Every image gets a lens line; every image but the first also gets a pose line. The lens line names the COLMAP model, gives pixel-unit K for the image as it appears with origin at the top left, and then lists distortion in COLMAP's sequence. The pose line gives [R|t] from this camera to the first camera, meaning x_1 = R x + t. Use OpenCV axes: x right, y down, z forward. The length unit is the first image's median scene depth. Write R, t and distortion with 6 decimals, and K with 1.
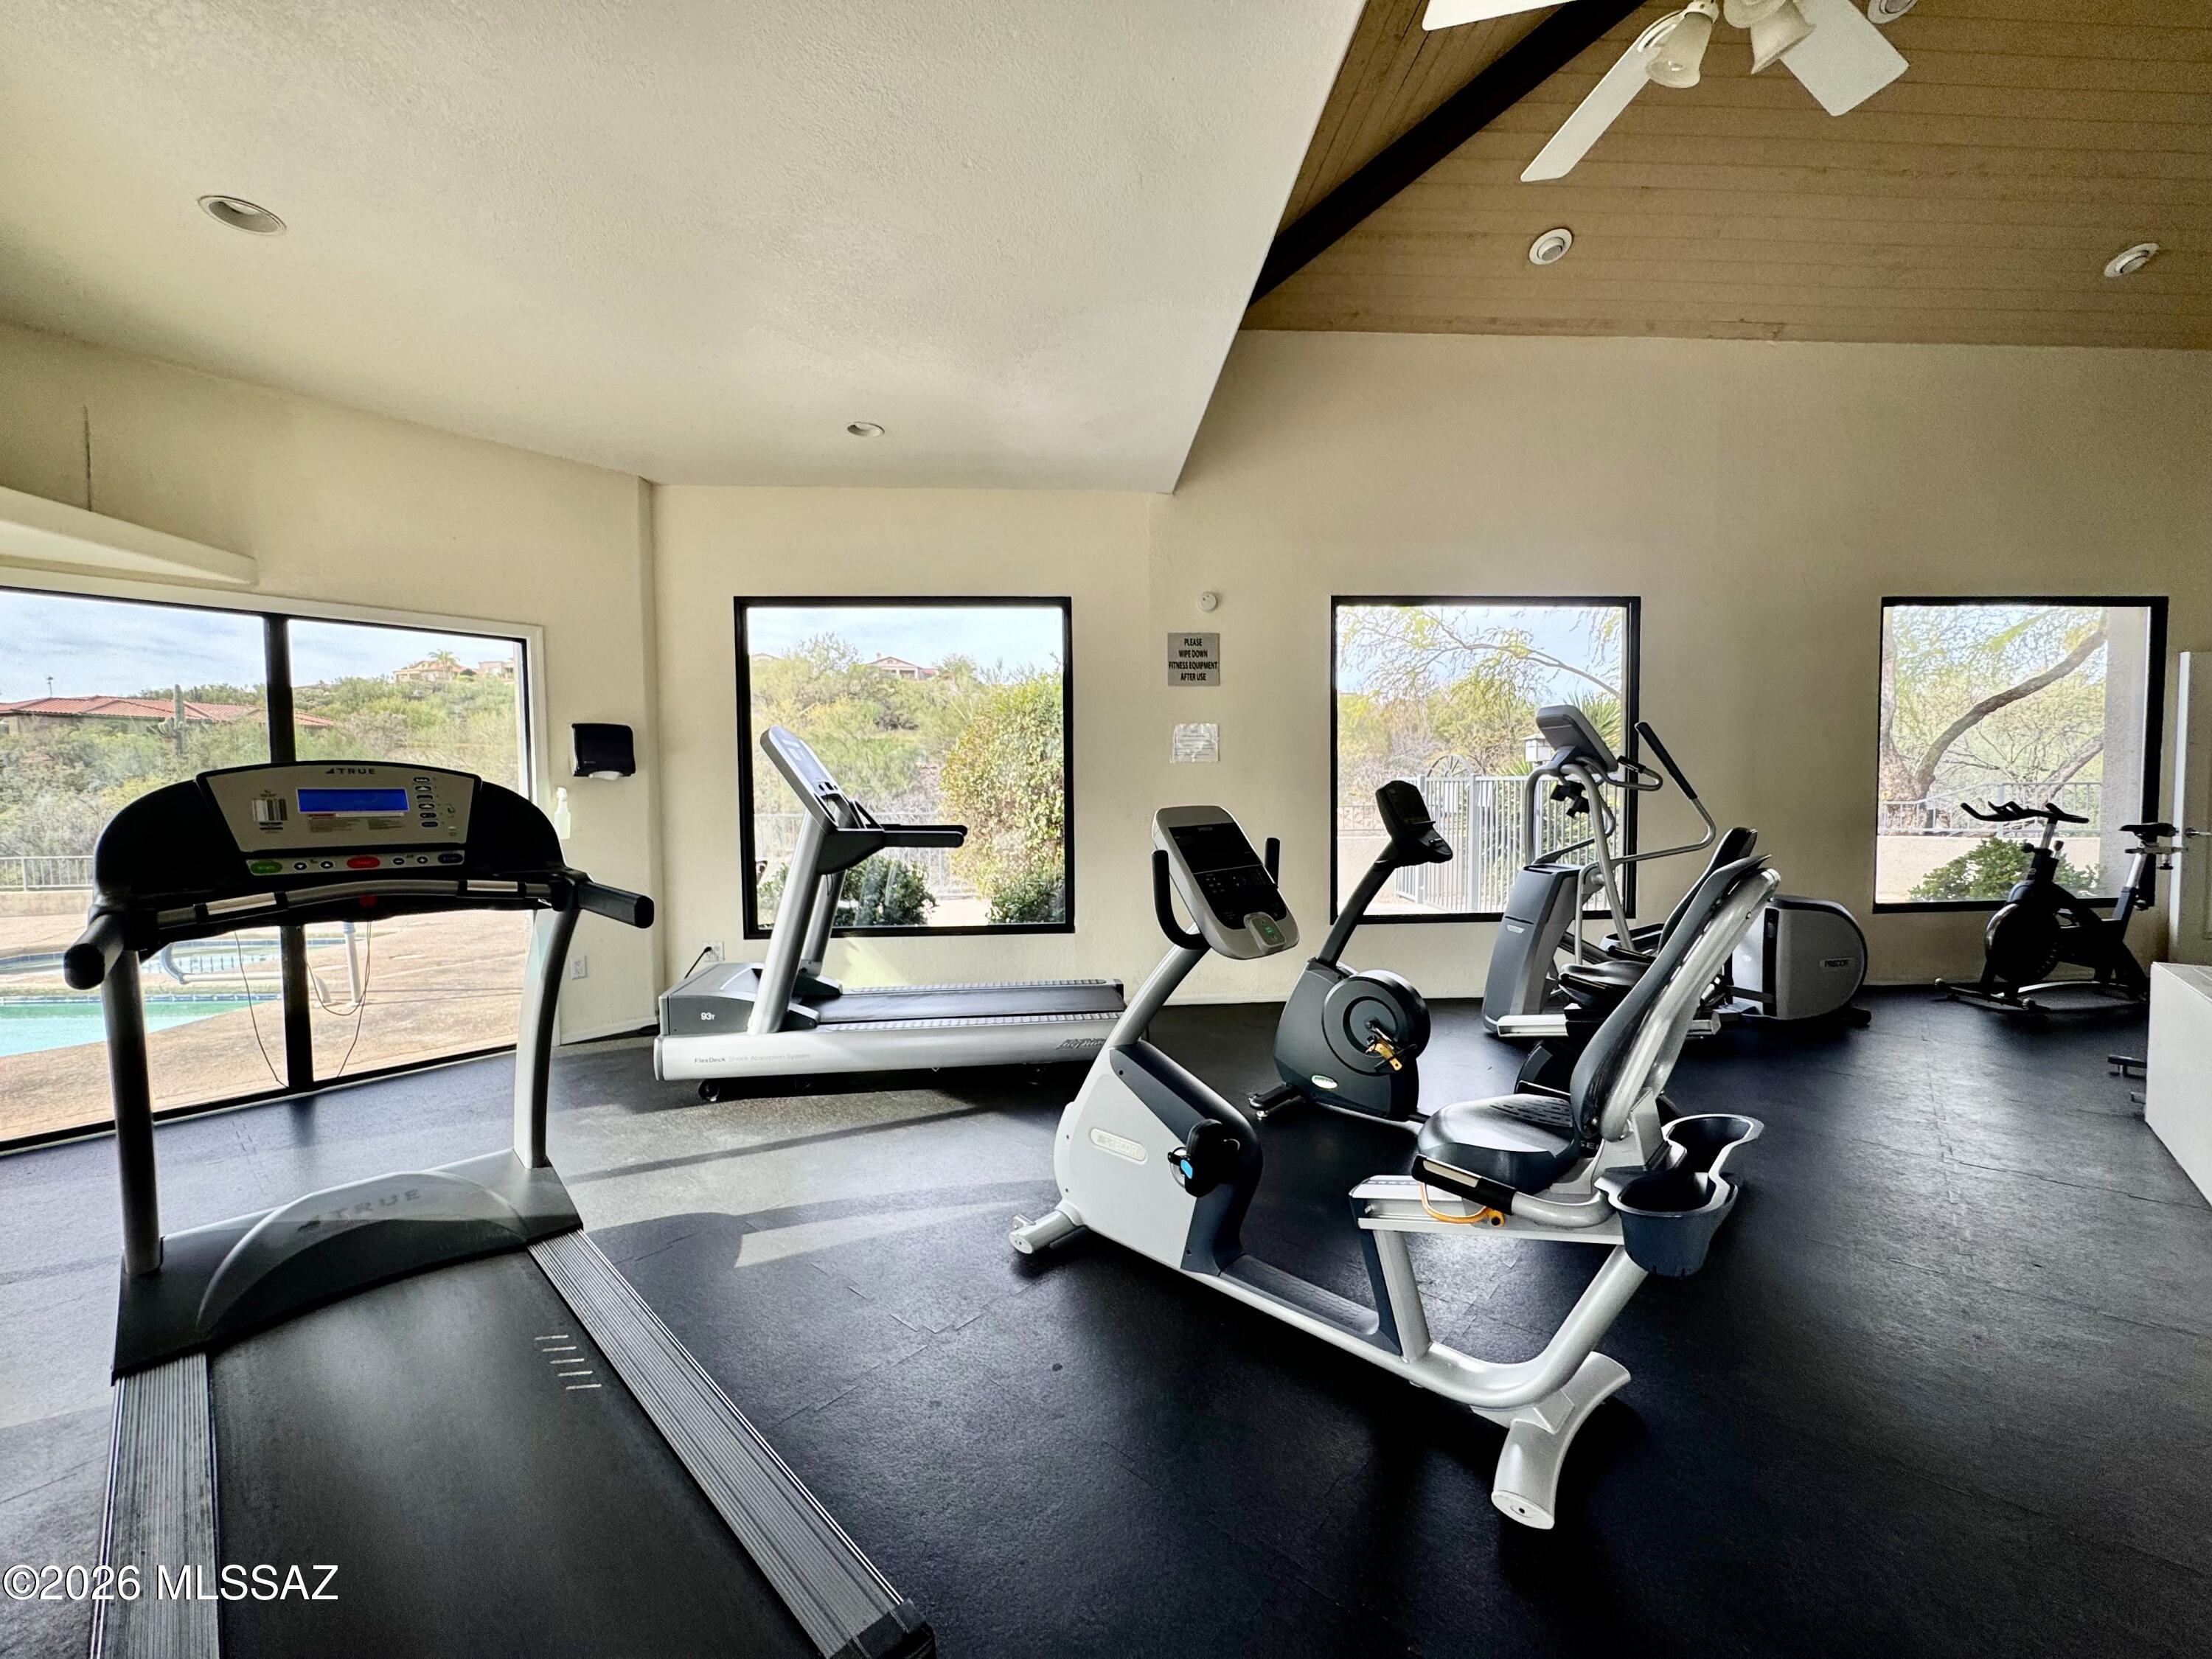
lens RADIAL K [[908.8, 0, 1103.4], [0, 908.8, 831.5], [0, 0, 1]] dist [-0.002443, 0.000200]
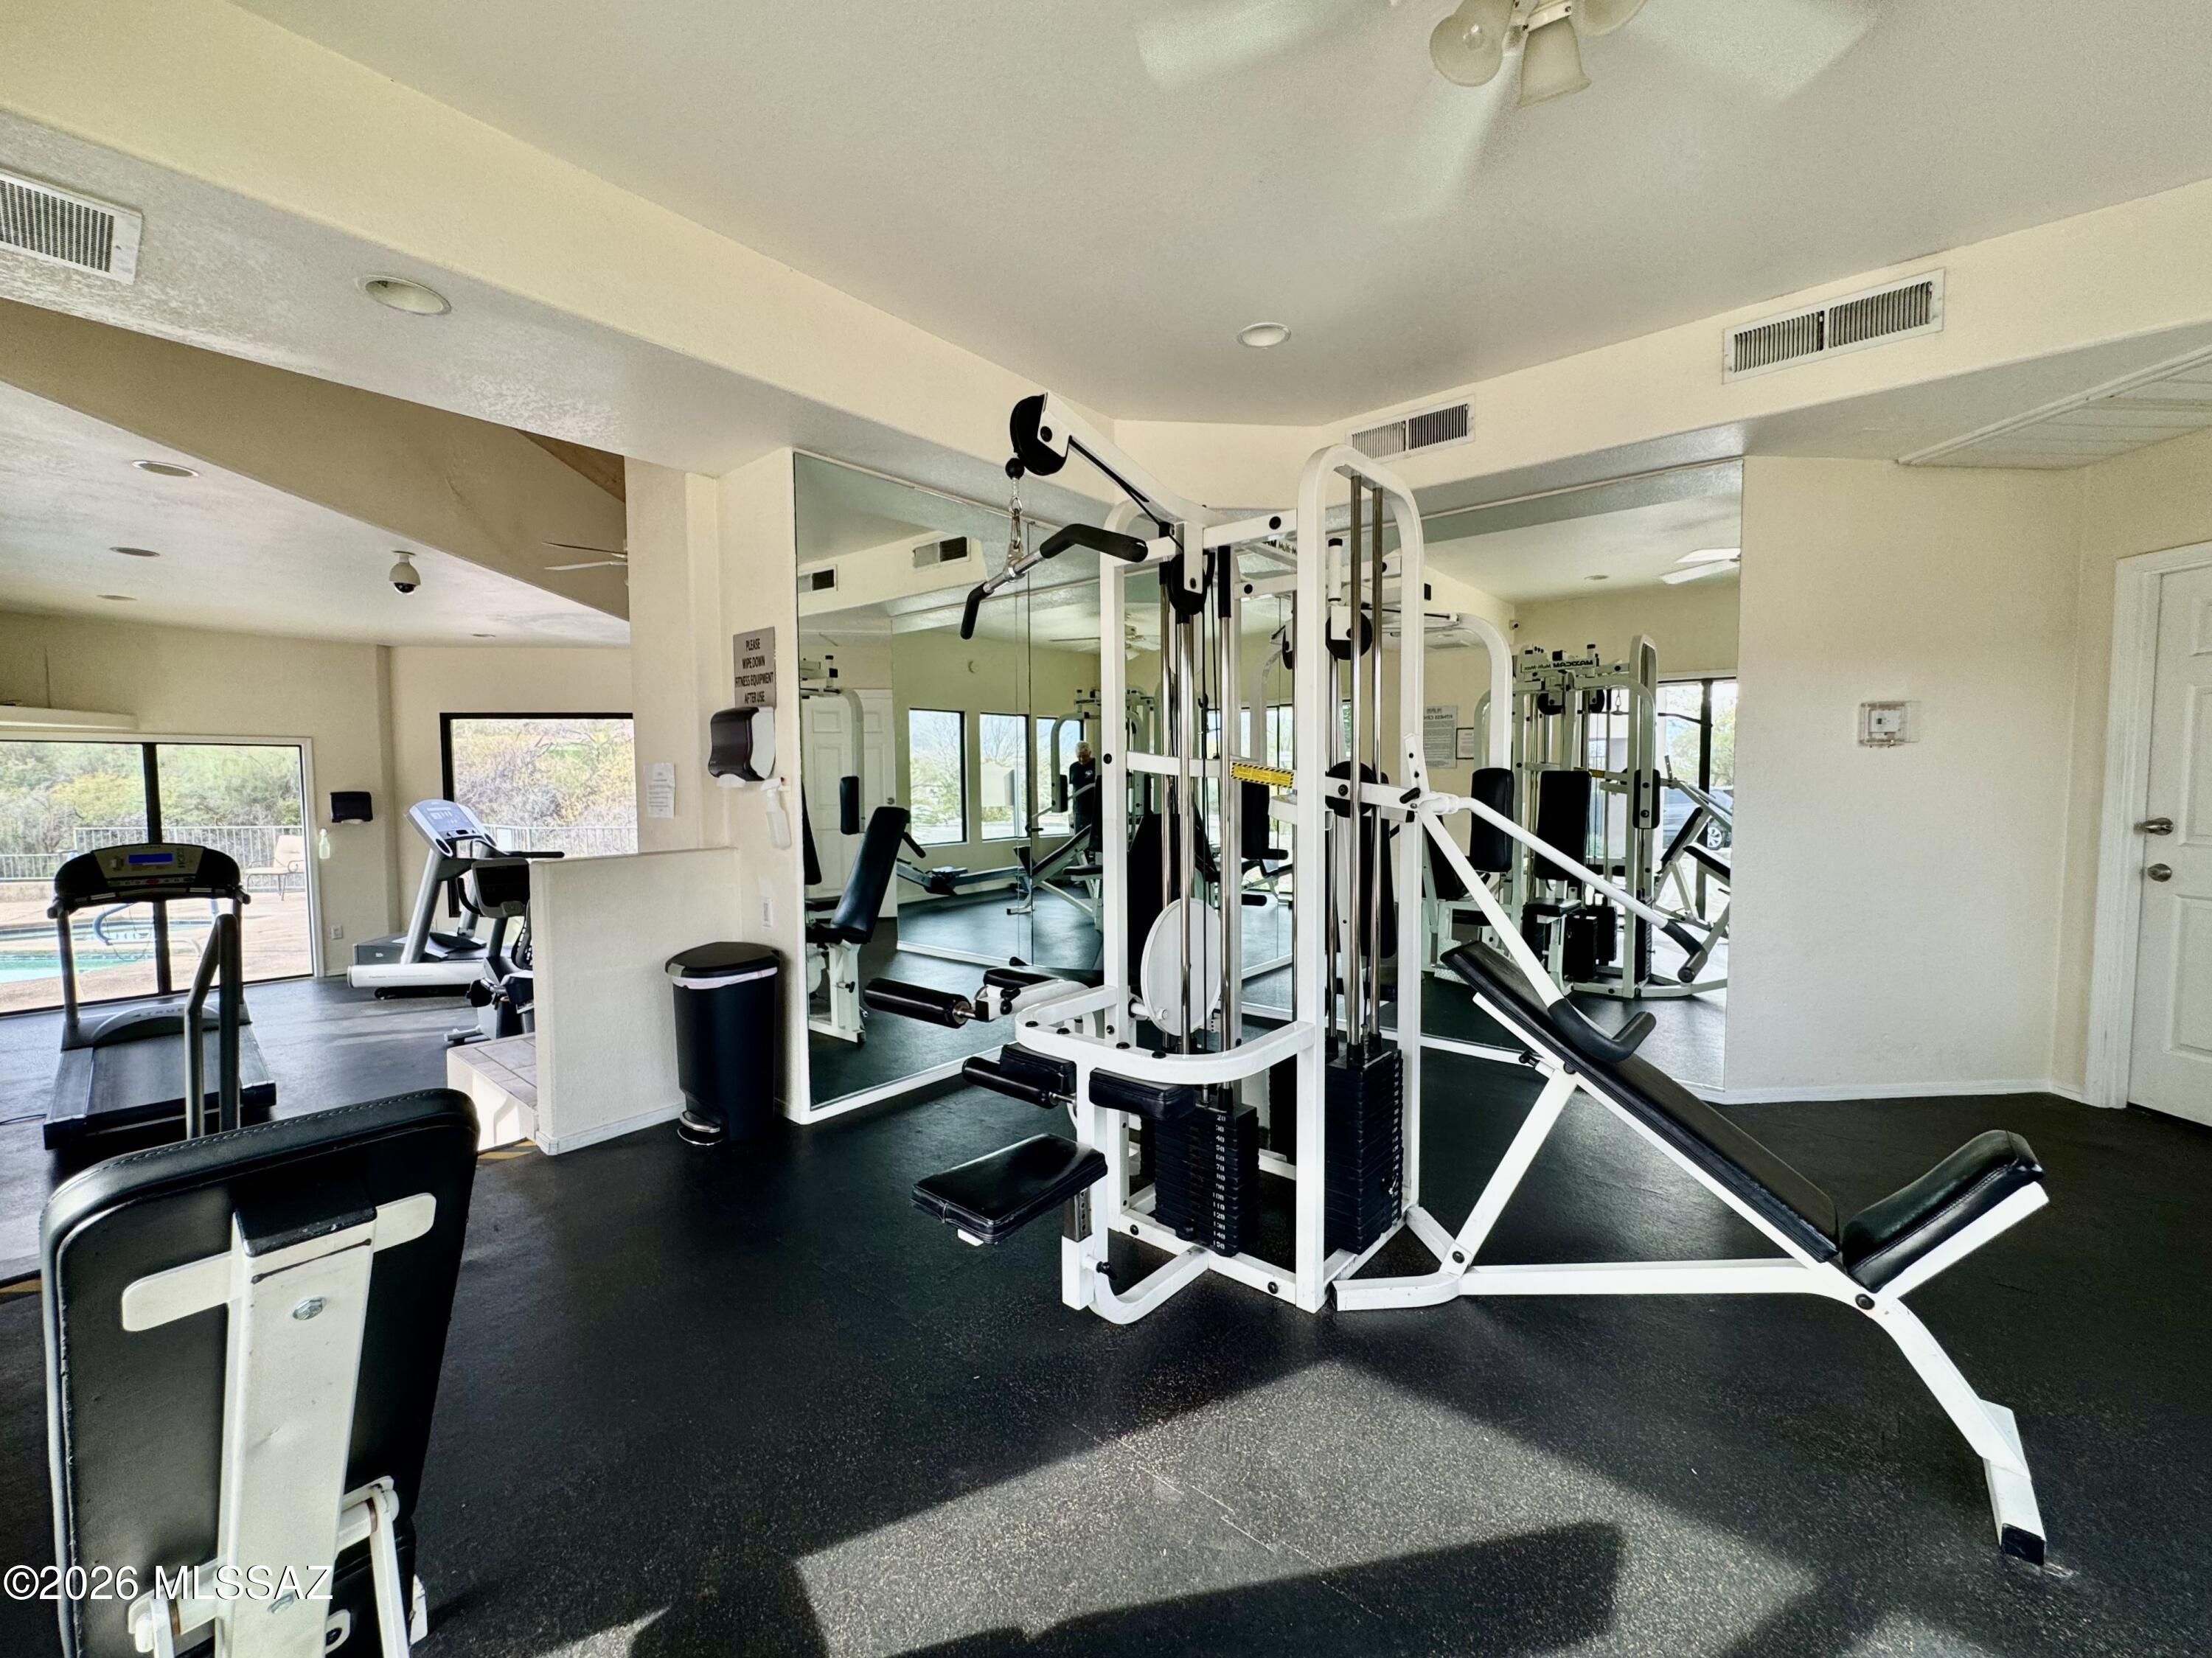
lens RADIAL K [[908.7, 0, 1107.6], [0, 908.7, 822.9], [0, 0, 1]] dist [-0.002443, 0.000200]
pose [[0.999624, 0.007334, 0.026414, 1.051214], [-0.007353, 0.999973, 0.000597, -0.086835], [-0.026409, -0.000791, 0.999651, -0.959051]]
